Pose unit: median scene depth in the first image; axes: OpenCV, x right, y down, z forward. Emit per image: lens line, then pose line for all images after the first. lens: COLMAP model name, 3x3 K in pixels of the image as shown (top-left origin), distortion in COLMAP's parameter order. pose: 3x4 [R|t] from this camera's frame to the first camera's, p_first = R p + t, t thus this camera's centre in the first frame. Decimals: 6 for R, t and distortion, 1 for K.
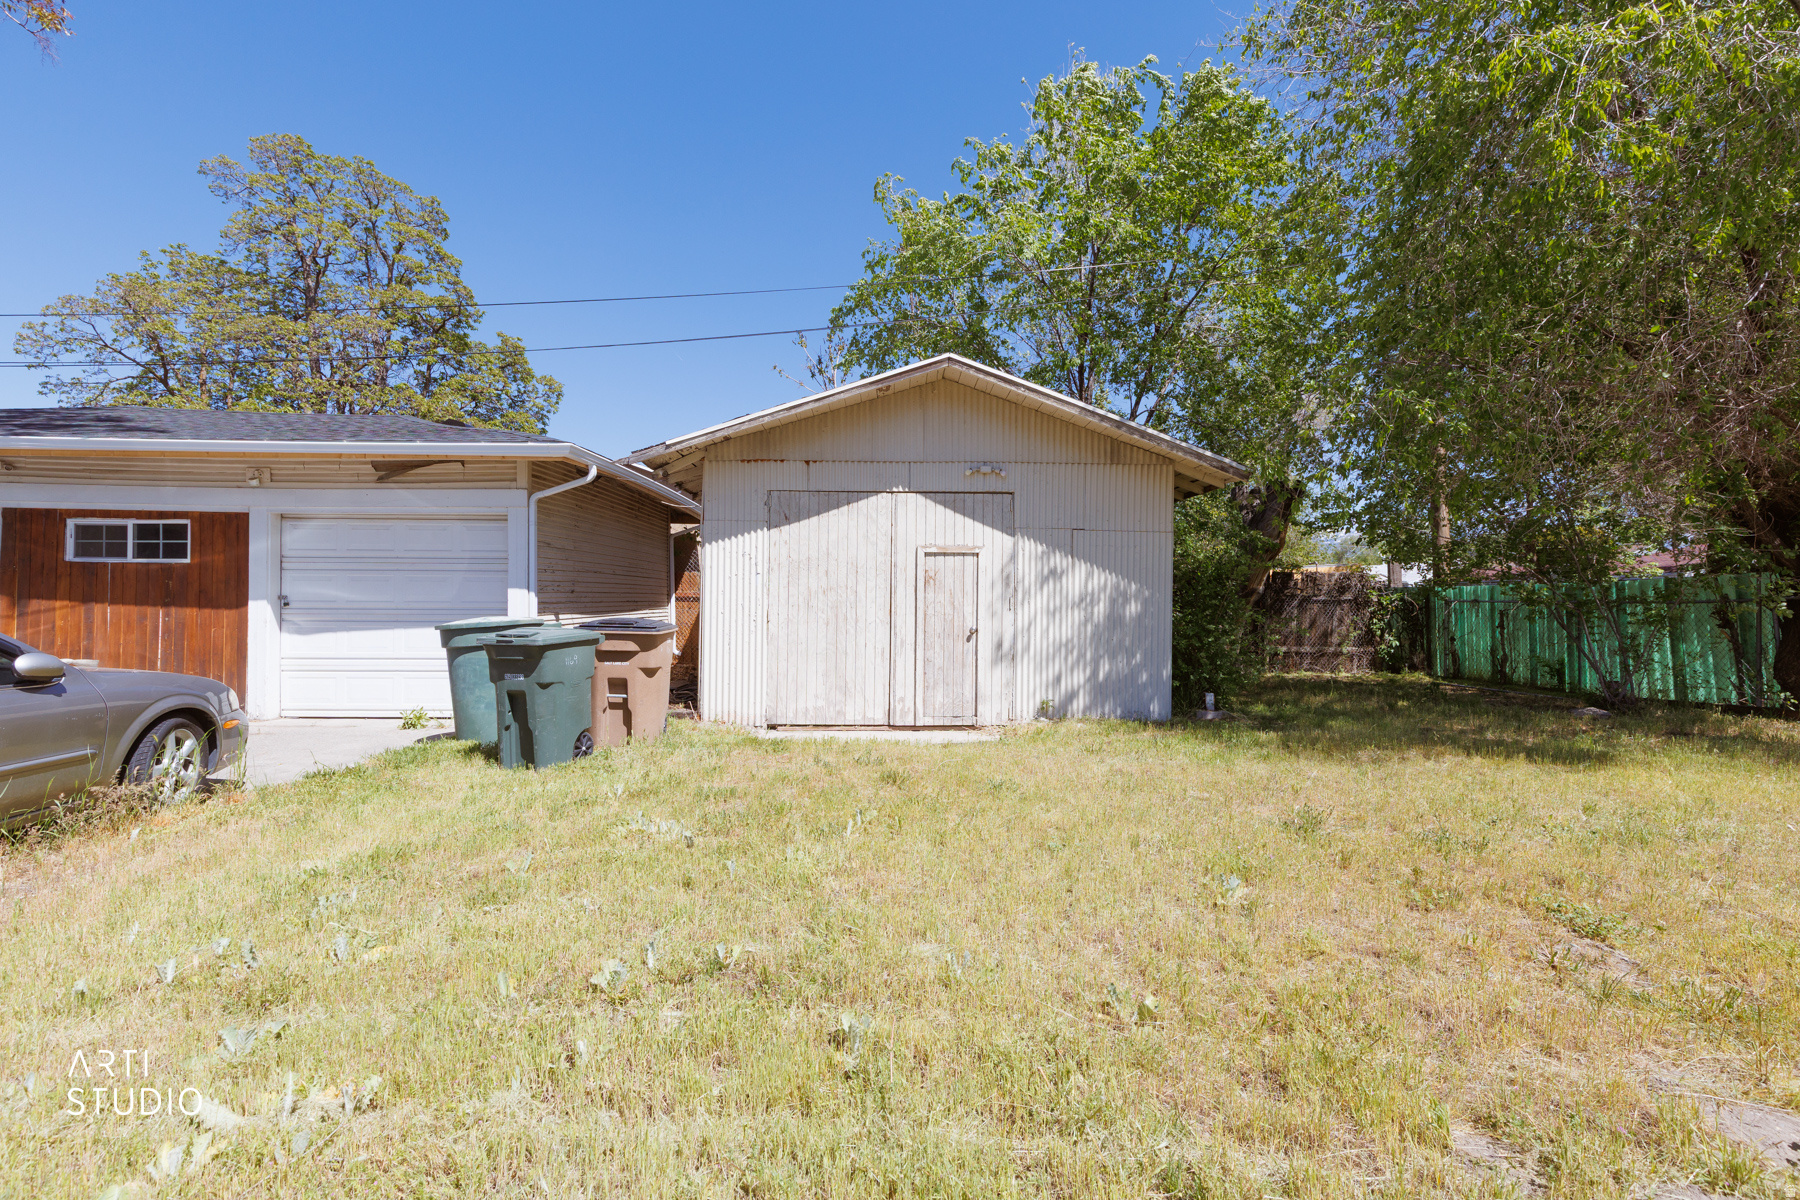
lens RADIAL K [[802.2, 0, 894.5], [0, 802.2, 594.8], [0, 0, 1]] dist [0.013186, 0.000192]
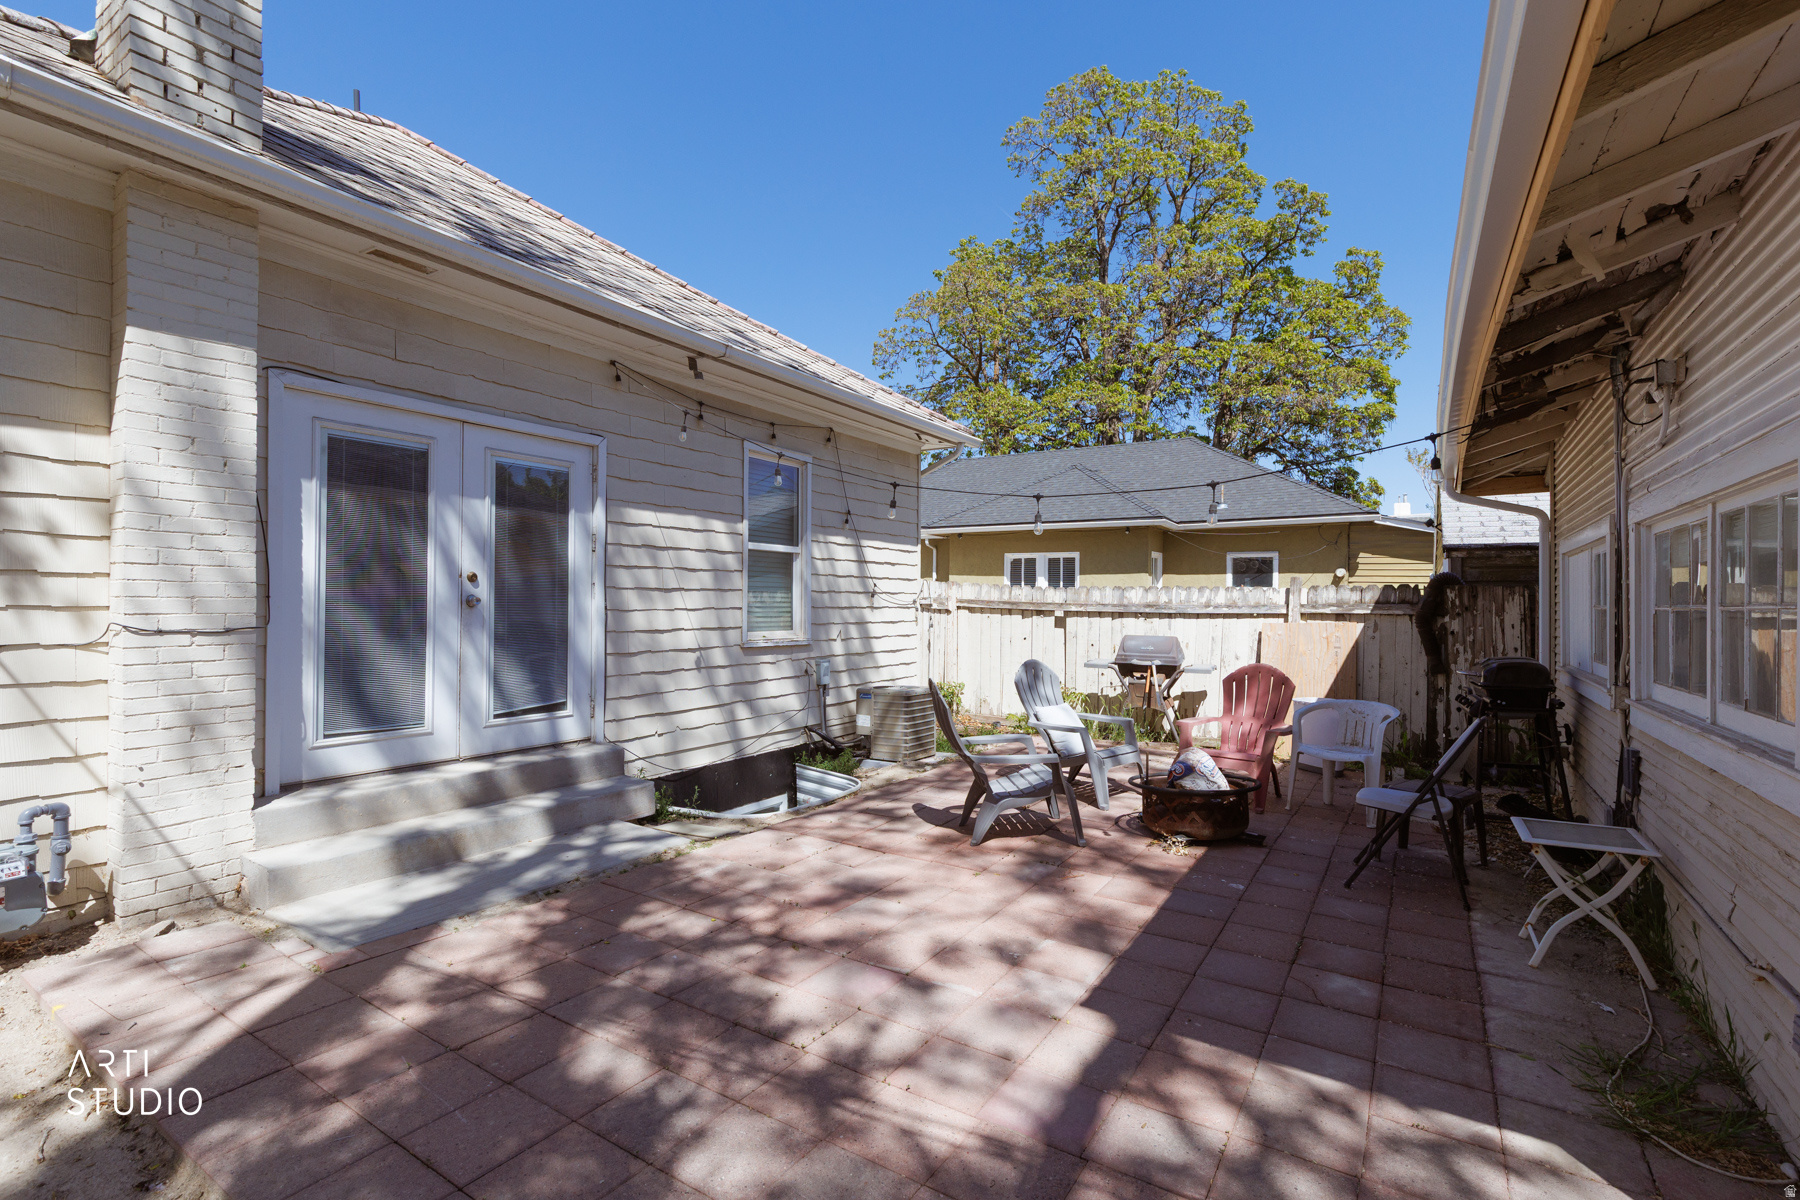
lens RADIAL K [[822.9, 0, 913.0], [0, 822.9, 593.0], [0, 0, 1]] dist [0.000970, -0.000745]
pose [[0.833687, -0.001929, -0.552234, -1.653710], [-0.002326, 0.999973, -0.007004, -0.055082], [0.552233, 0.007124, 0.833660, 0.699537]]
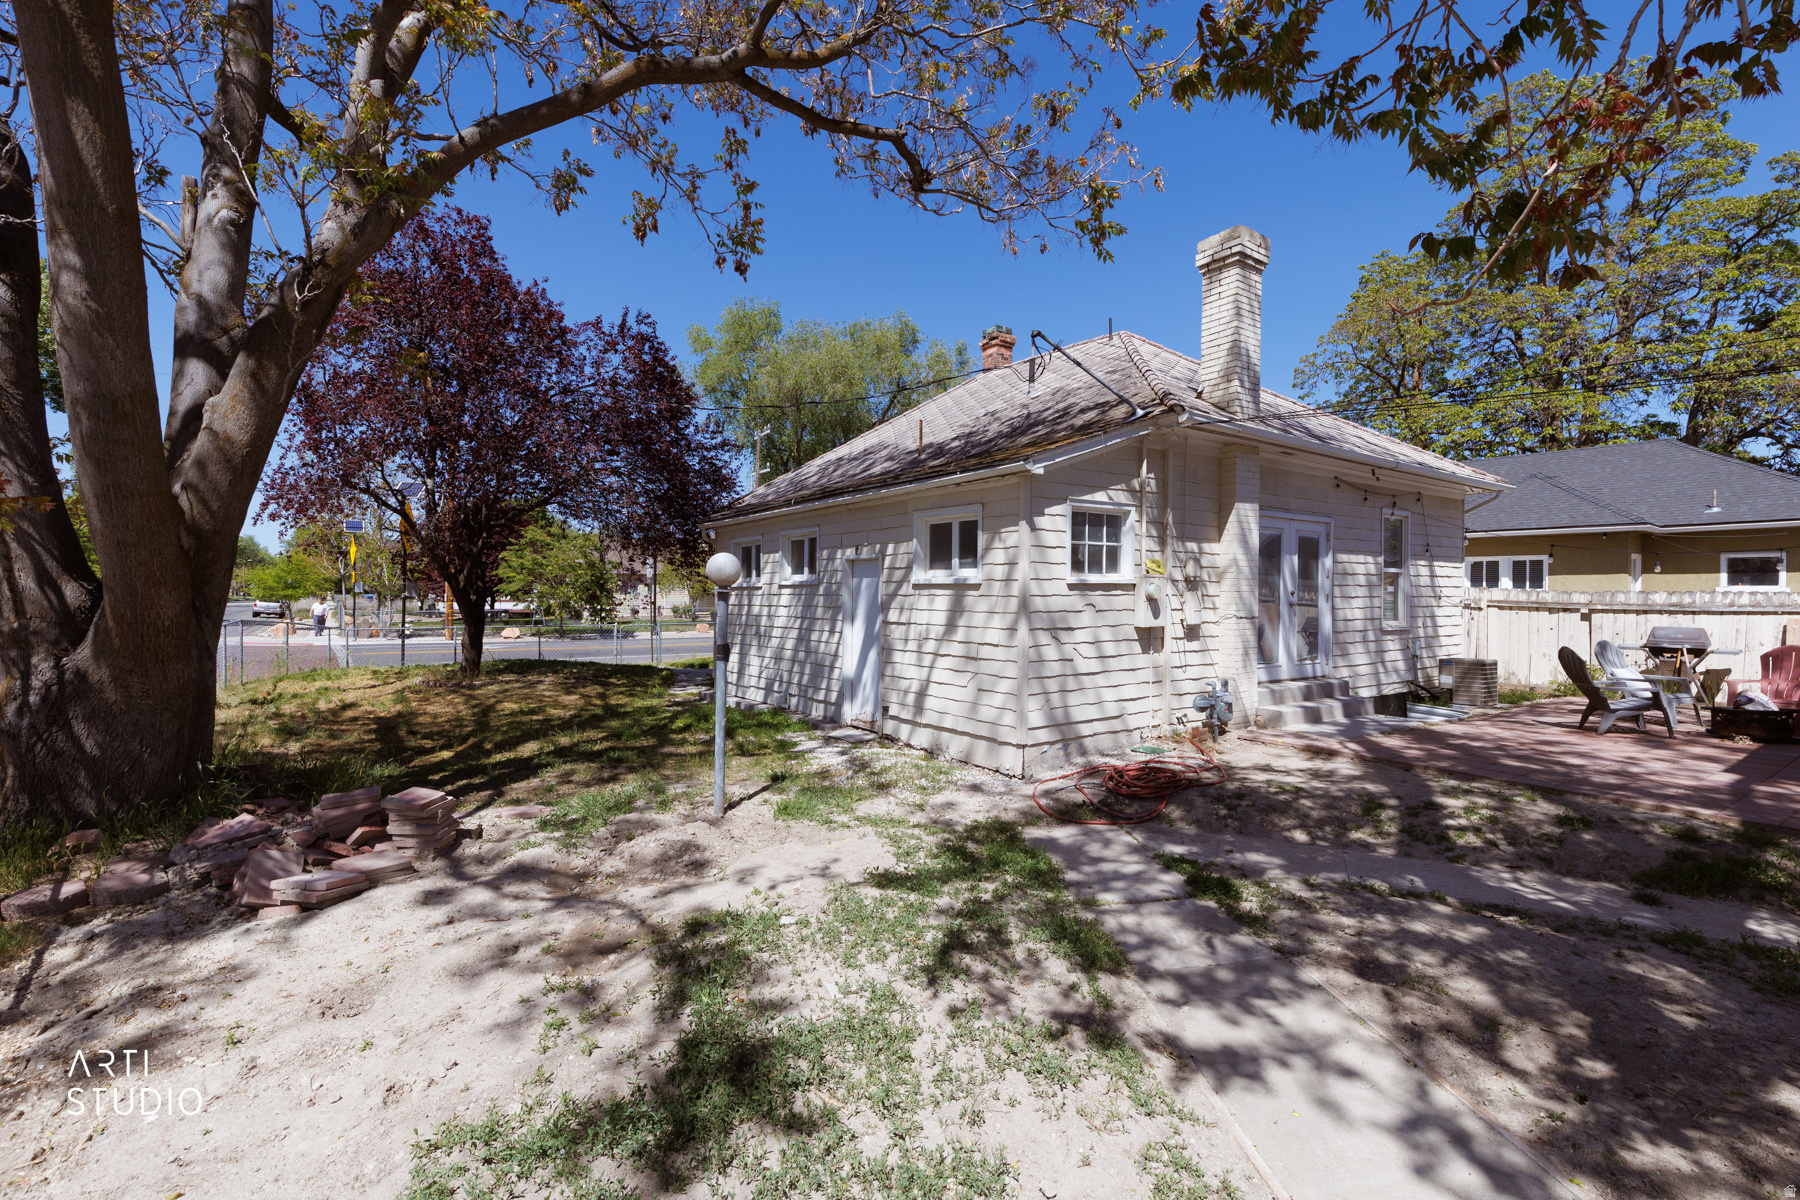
lens RADIAL K [[805.7, 0, 912.7], [0, 805.7, 590.6], [0, 0, 1]] dist [0.008741, -0.002684]
pose [[0.562964, -0.003388, -0.826475, -1.566655], [0.001958, 0.999994, -0.002766, -0.070584], [0.826479, -0.000061, 0.562967, -0.114814]]
